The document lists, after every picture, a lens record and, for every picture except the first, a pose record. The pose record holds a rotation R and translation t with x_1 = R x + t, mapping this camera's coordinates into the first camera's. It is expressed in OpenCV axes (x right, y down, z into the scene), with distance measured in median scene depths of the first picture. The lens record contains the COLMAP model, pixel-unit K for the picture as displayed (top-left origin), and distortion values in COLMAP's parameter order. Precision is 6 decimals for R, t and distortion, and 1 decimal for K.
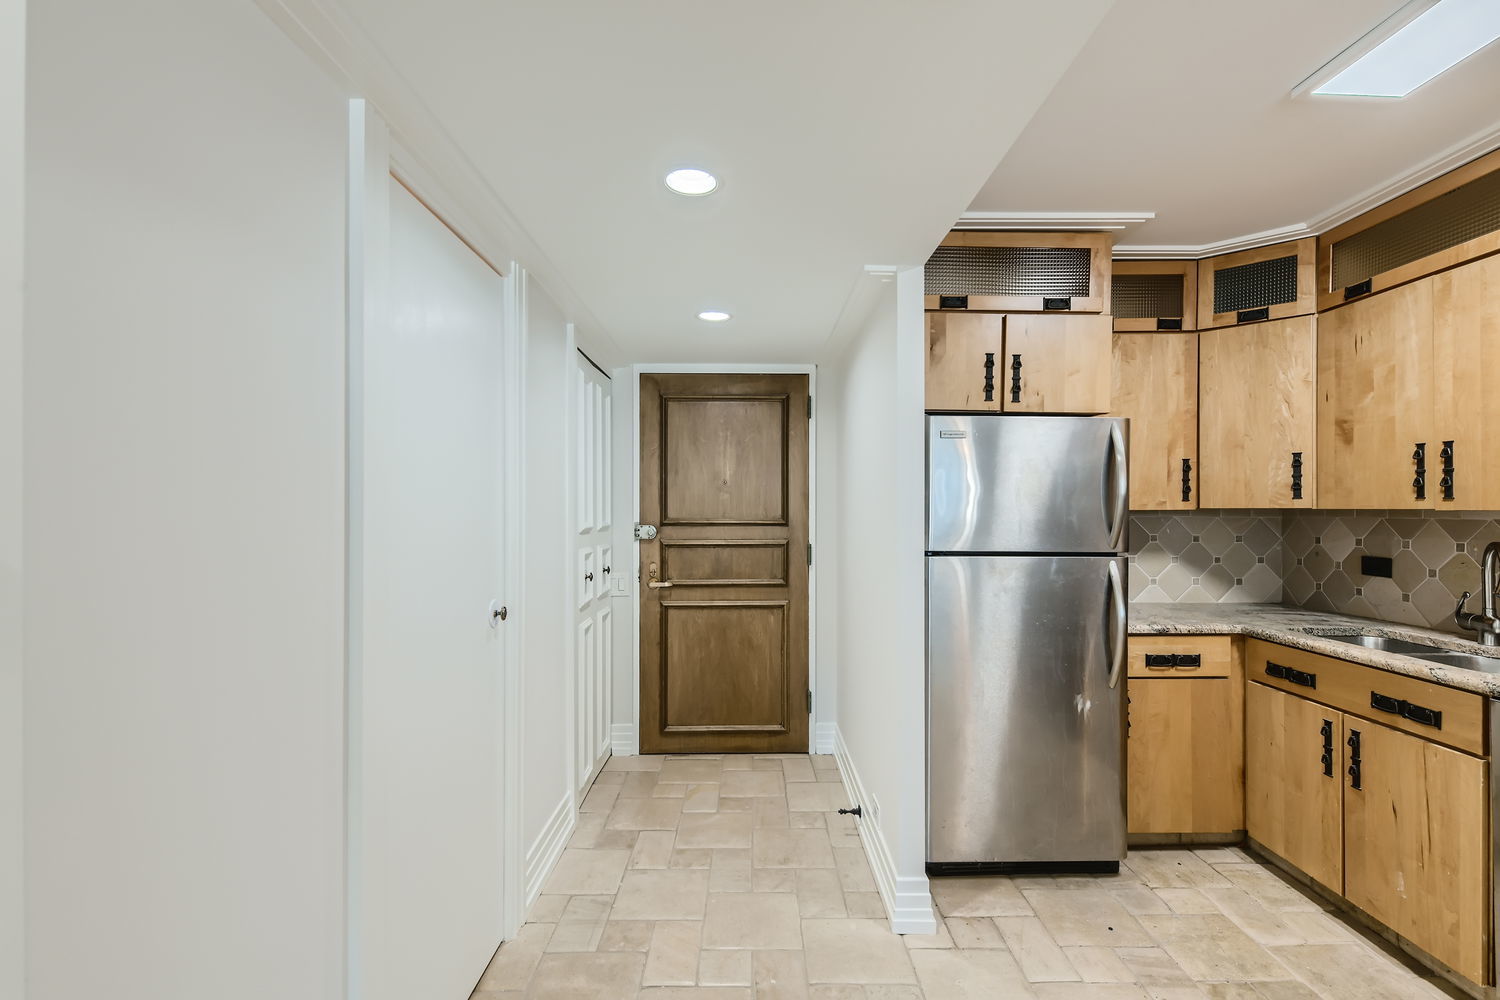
lens RADIAL K [[694.4, 0, 745.4], [0, 694.4, 510.7], [0, 0, 1]] dist [0.018635, -0.005999]
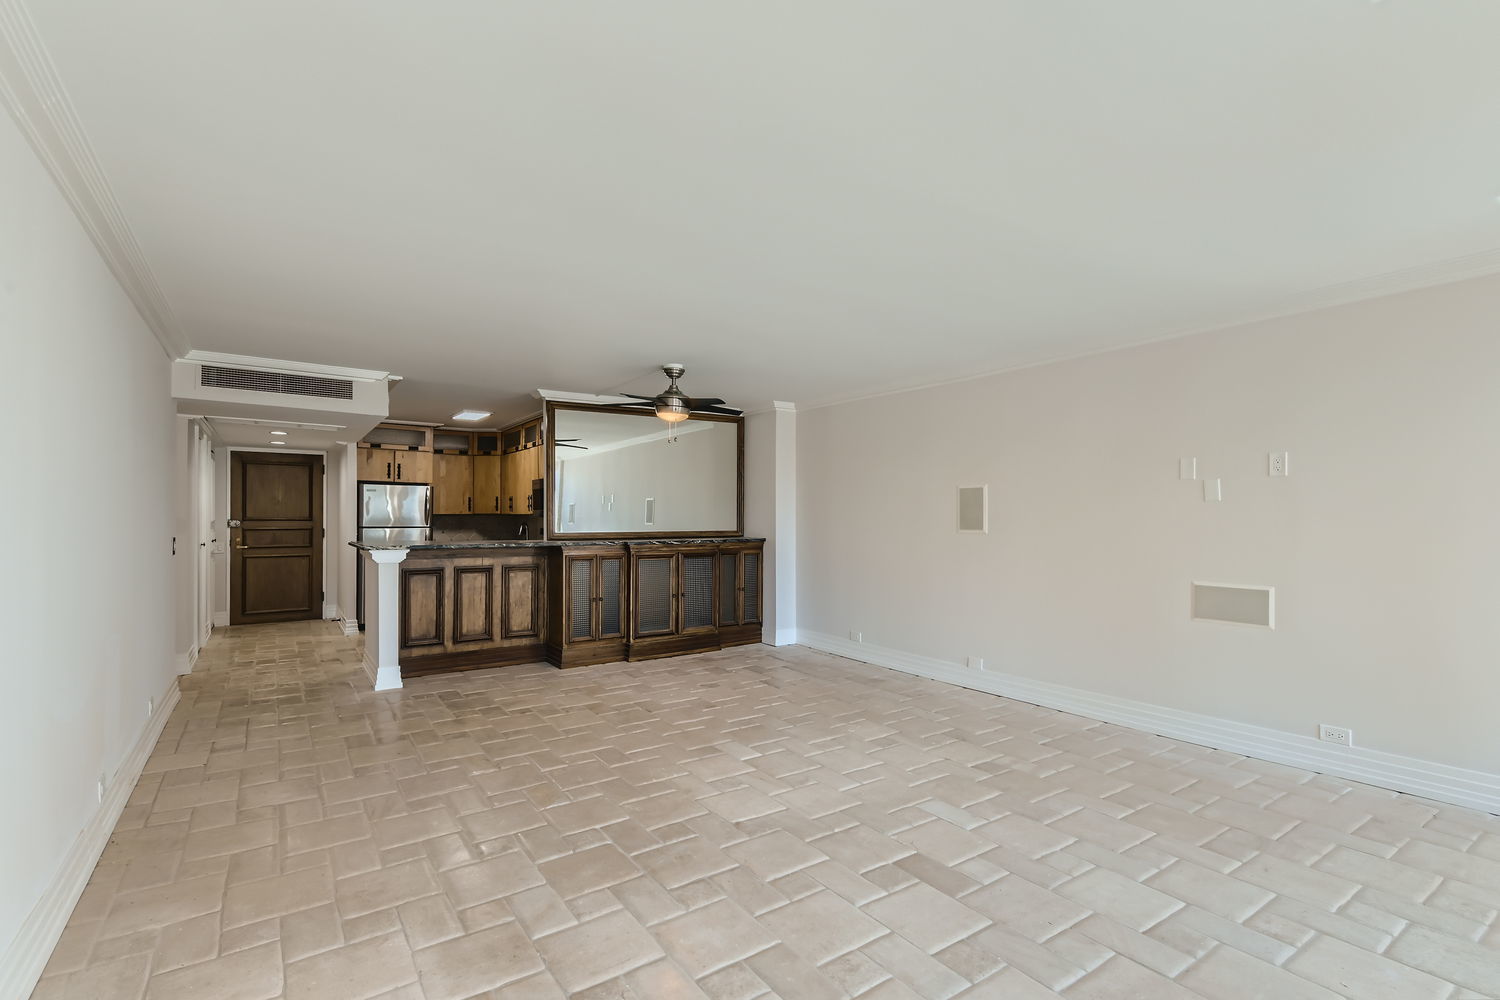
lens RADIAL K [[694.4, 0, 763.0], [0, 694.4, 519.8], [0, 0, 1]] dist [0.018635, -0.005999]
pose [[0.815334, 0.000215, 0.578991, -0.081193], [-0.002234, 0.999994, 0.002774, 0.012225], [-0.578986, -0.003555, 0.815329, -2.308314]]
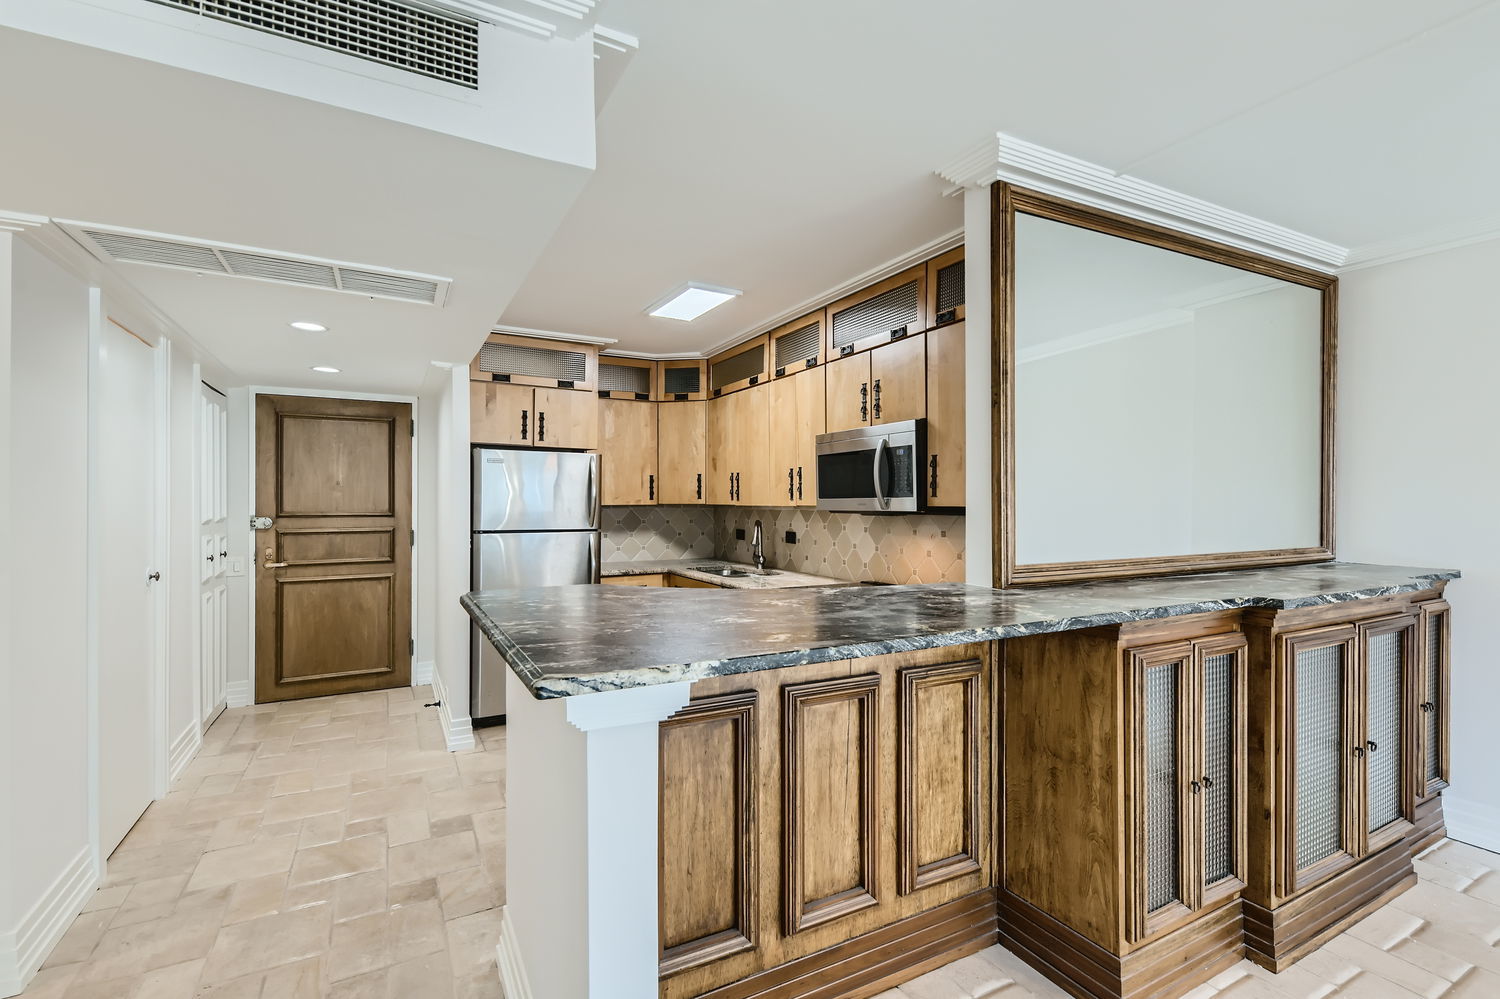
lens RADIAL K [[694.4, 0, 763.0], [0, 694.4, 501.7], [0, 0, 1]] dist [0.018635, -0.005999]
pose [[0.874751, 0.000374, 0.484573, 0.042470], [-0.000201, 1.000000, -0.000408, -0.008656], [-0.484573, 0.000260, 0.874751, -0.670573]]
